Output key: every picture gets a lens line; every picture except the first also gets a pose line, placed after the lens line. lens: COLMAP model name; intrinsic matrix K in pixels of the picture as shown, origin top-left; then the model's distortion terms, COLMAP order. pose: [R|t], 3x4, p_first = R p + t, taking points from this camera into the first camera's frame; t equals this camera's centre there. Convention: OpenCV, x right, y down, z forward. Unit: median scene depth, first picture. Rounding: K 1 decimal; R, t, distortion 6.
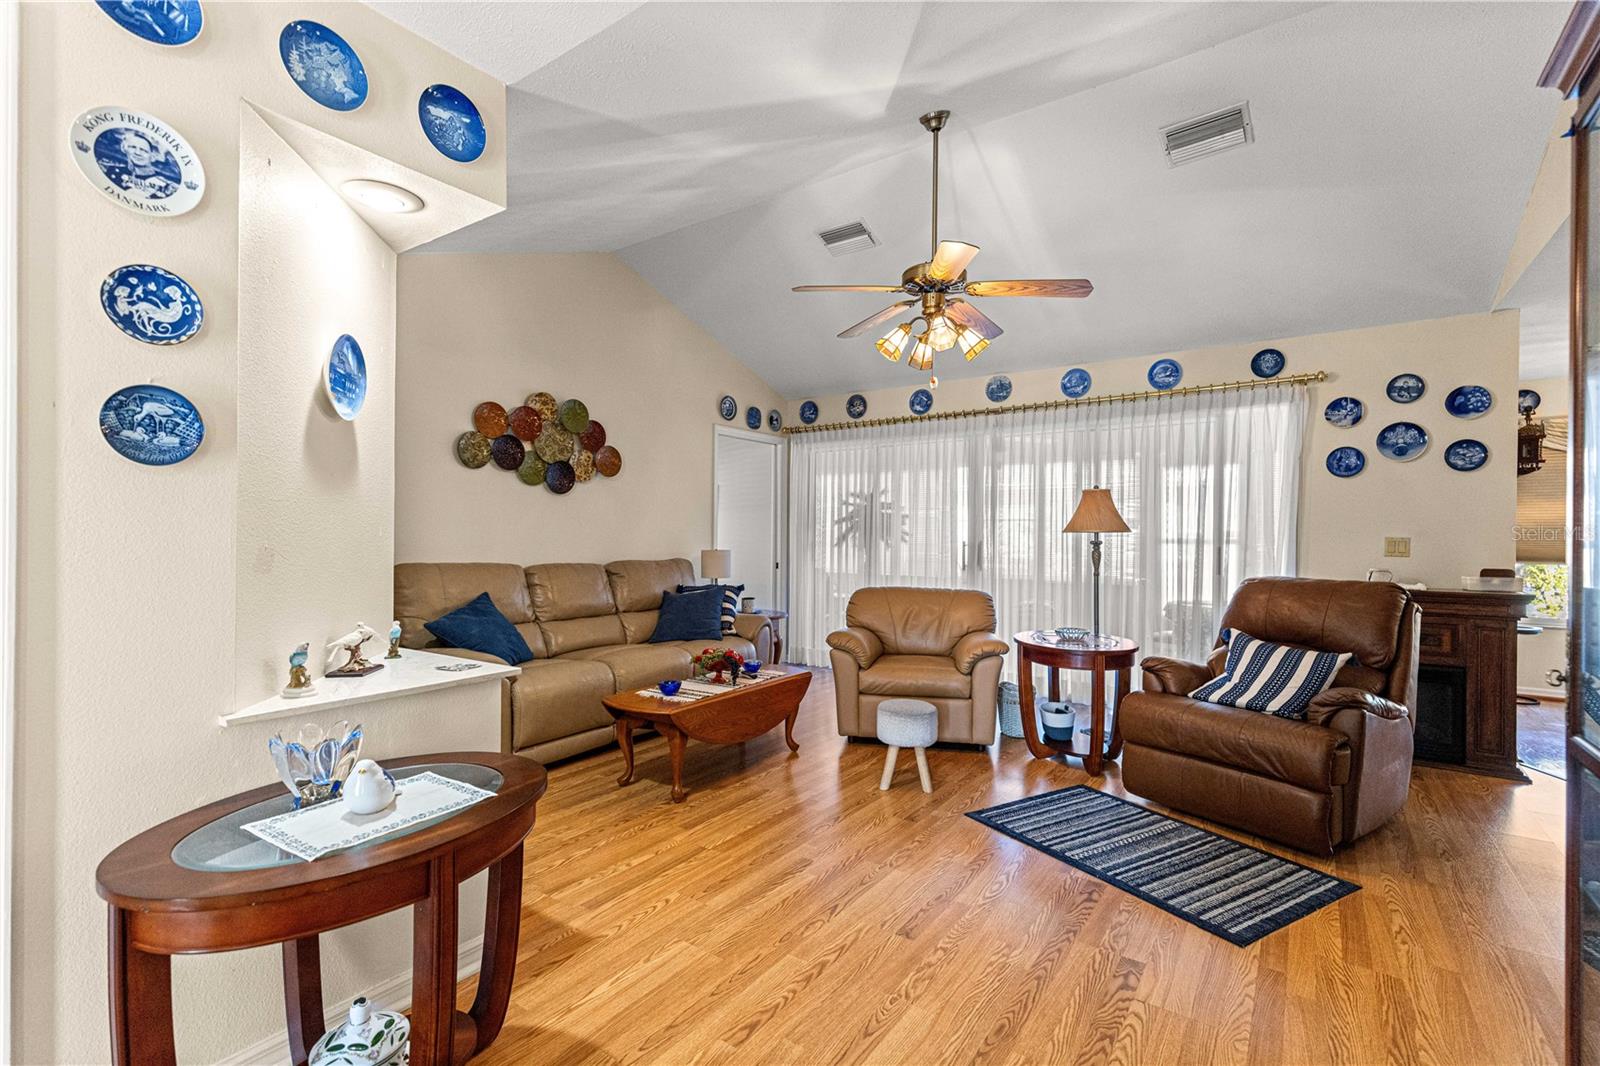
lens RADIAL K [[721.0, 0, 790.7], [0, 721.0, 538.9], [0, 0, 1]] dist [0.004041, -0.000849]
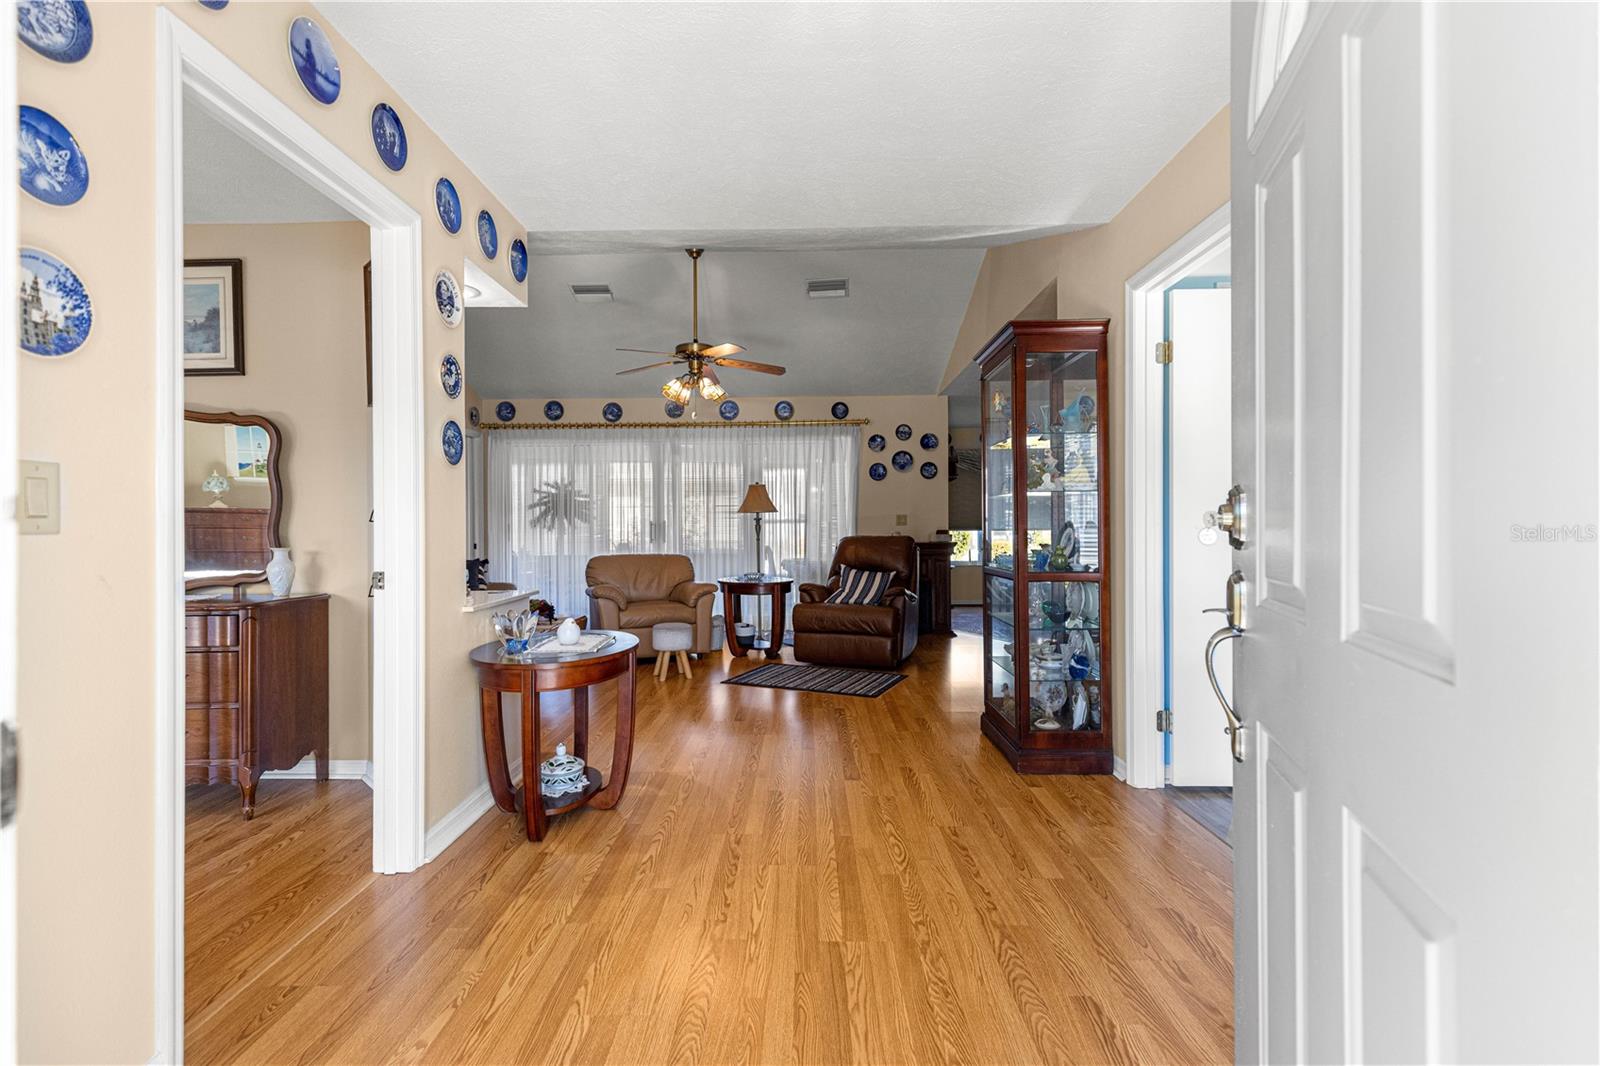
lens RADIAL K [[721.0, 0, 803.1], [0, 721.0, 526.4], [0, 0, 1]] dist [0.004041, -0.000849]
pose [[0.815605, -0.014135, 0.578436, -0.425147], [0.016353, 0.999865, 0.001375, 0.021857], [-0.578378, 0.008338, 0.815726, -0.343379]]
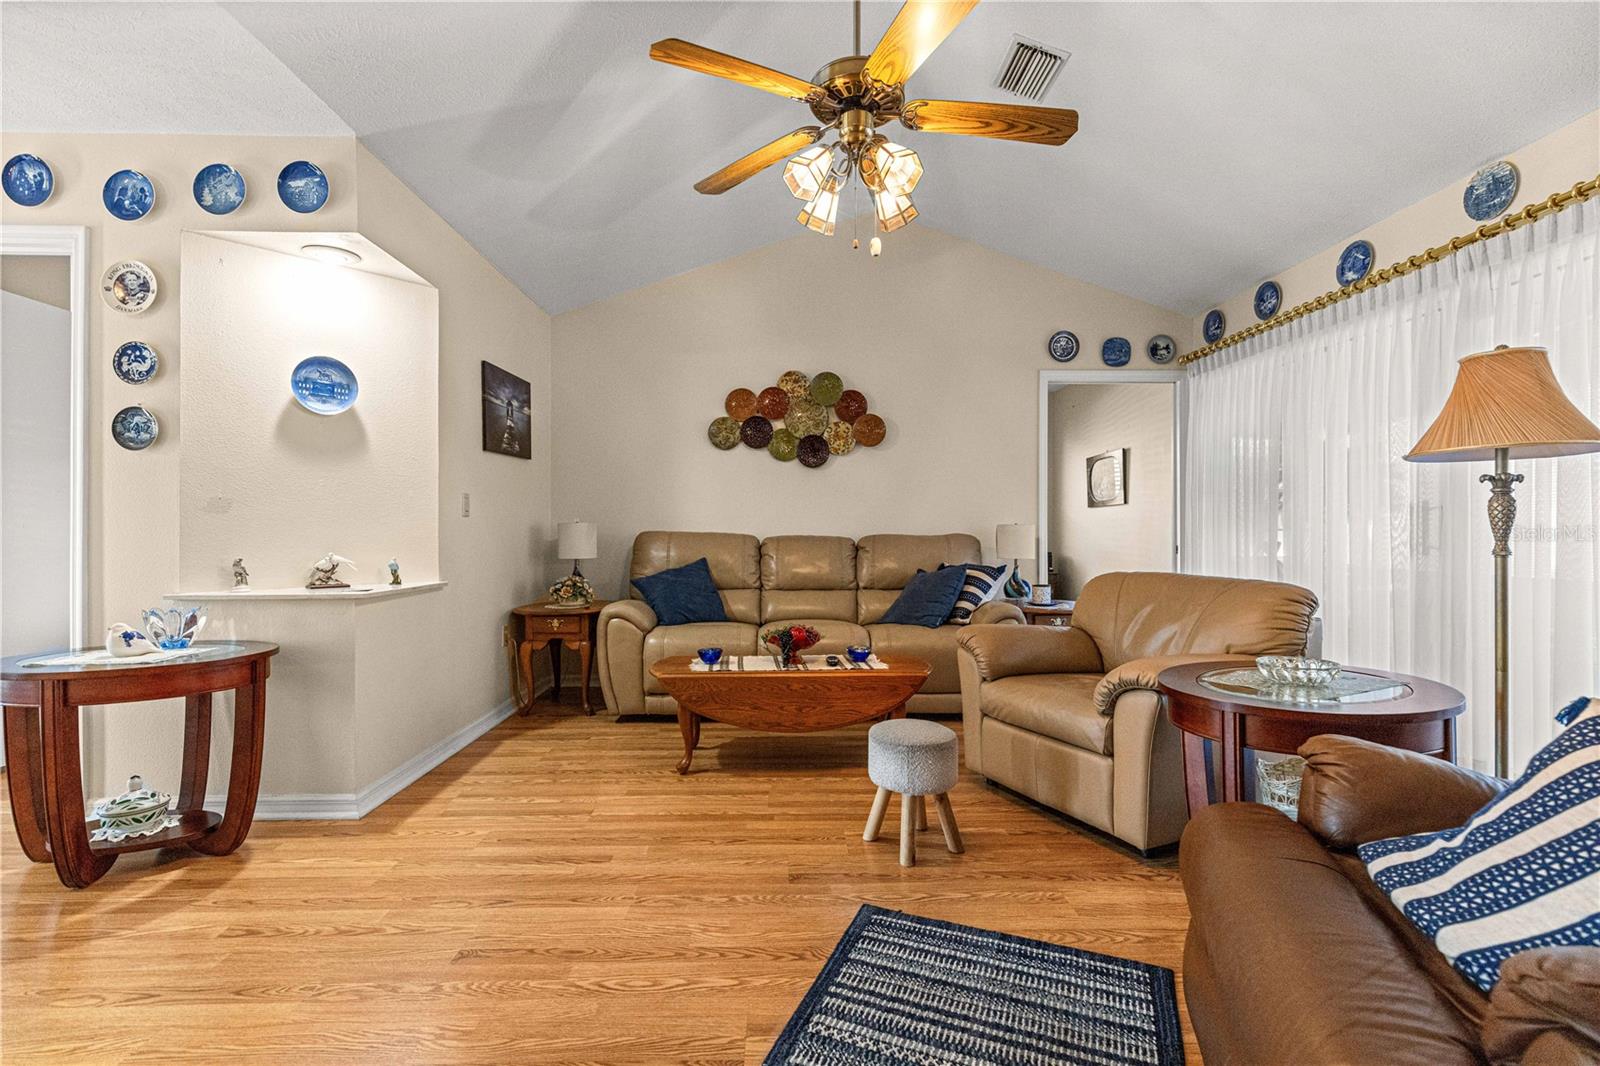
lens RADIAL K [[721.0, 0, 790.0], [0, 721.0, 532.4], [0, 0, 1]] dist [0.004041, -0.000849]
pose [[0.598486, -0.007657, -0.801097, 0.557964], [0.001370, 0.999963, -0.008535, 0.043759], [0.801132, 0.004011, 0.598474, 0.437566]]
